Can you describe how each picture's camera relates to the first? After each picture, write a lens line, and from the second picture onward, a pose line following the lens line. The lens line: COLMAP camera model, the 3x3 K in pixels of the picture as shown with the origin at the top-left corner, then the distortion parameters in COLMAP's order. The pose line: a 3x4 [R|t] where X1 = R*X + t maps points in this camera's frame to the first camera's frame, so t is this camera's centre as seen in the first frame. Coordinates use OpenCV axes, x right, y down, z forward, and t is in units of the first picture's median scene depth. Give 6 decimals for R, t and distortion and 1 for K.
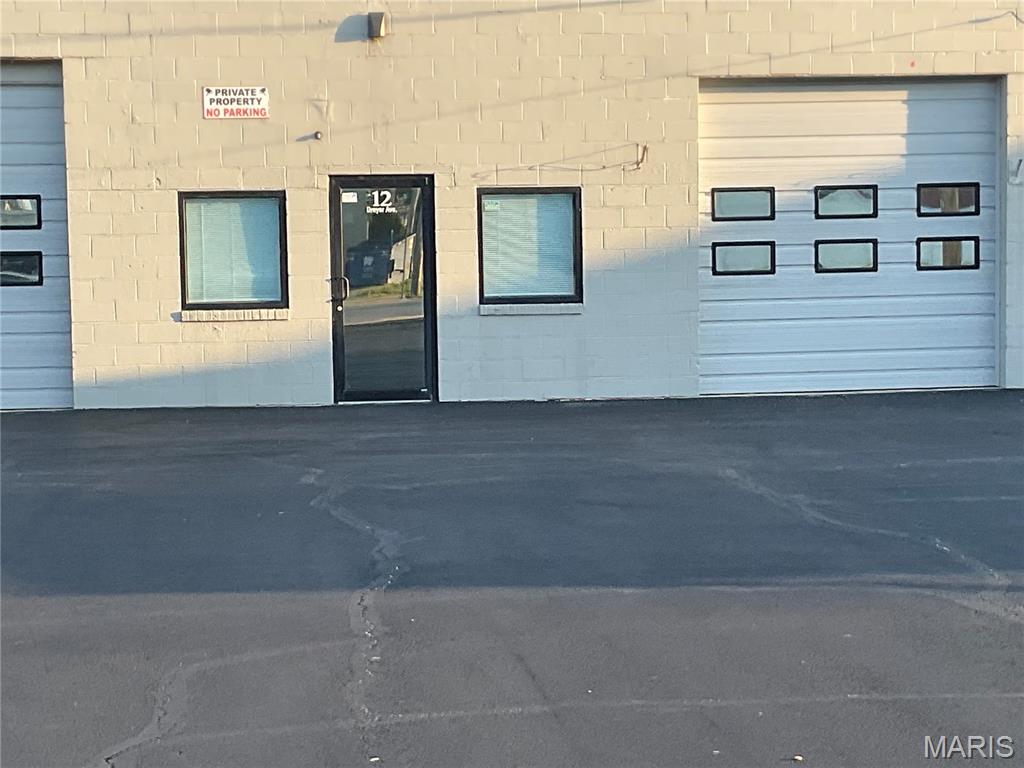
lens RADIAL K [[2114.2, 0, 512.0], [0, 2114.2, 384.0], [0, 0, 1]] dist [0.042683, 0.243186]
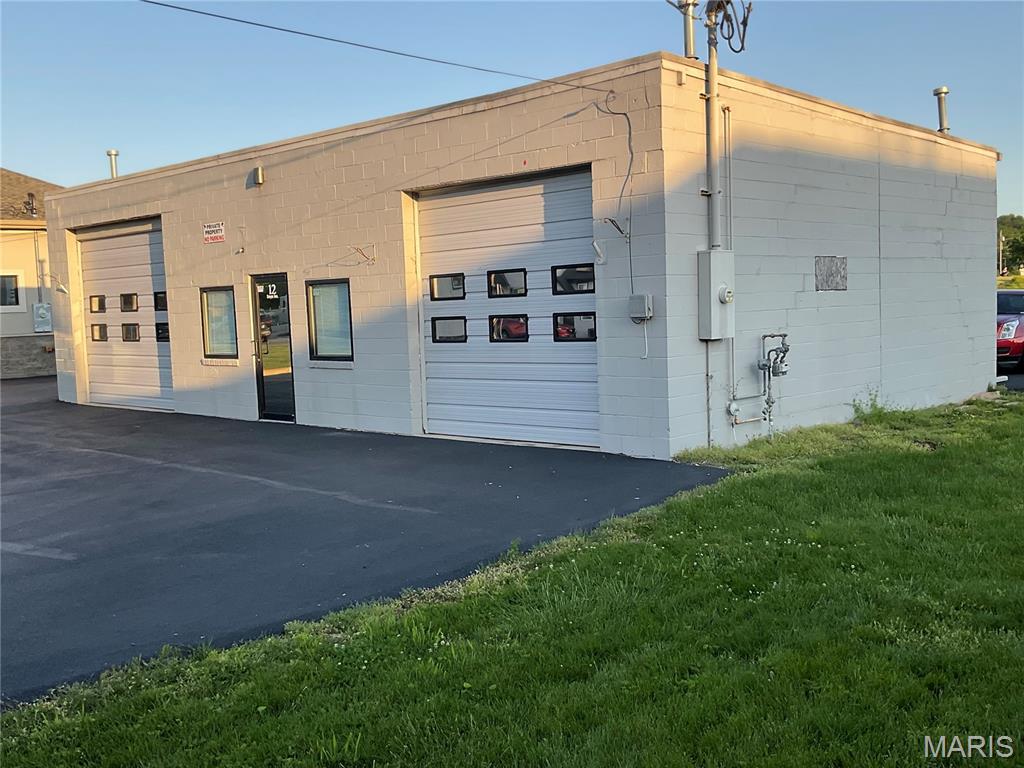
lens RADIAL K [[1024.6, 0, 512.0], [0, 1024.6, 384.0], [0, 0, 1]] dist [0.003320, -0.002048]
pose [[0.662923, 0.052264, -0.746861, 0.609085], [-0.020793, 0.998461, 0.051413, -0.060699], [0.748399, -0.018553, 0.662989, 0.636002]]
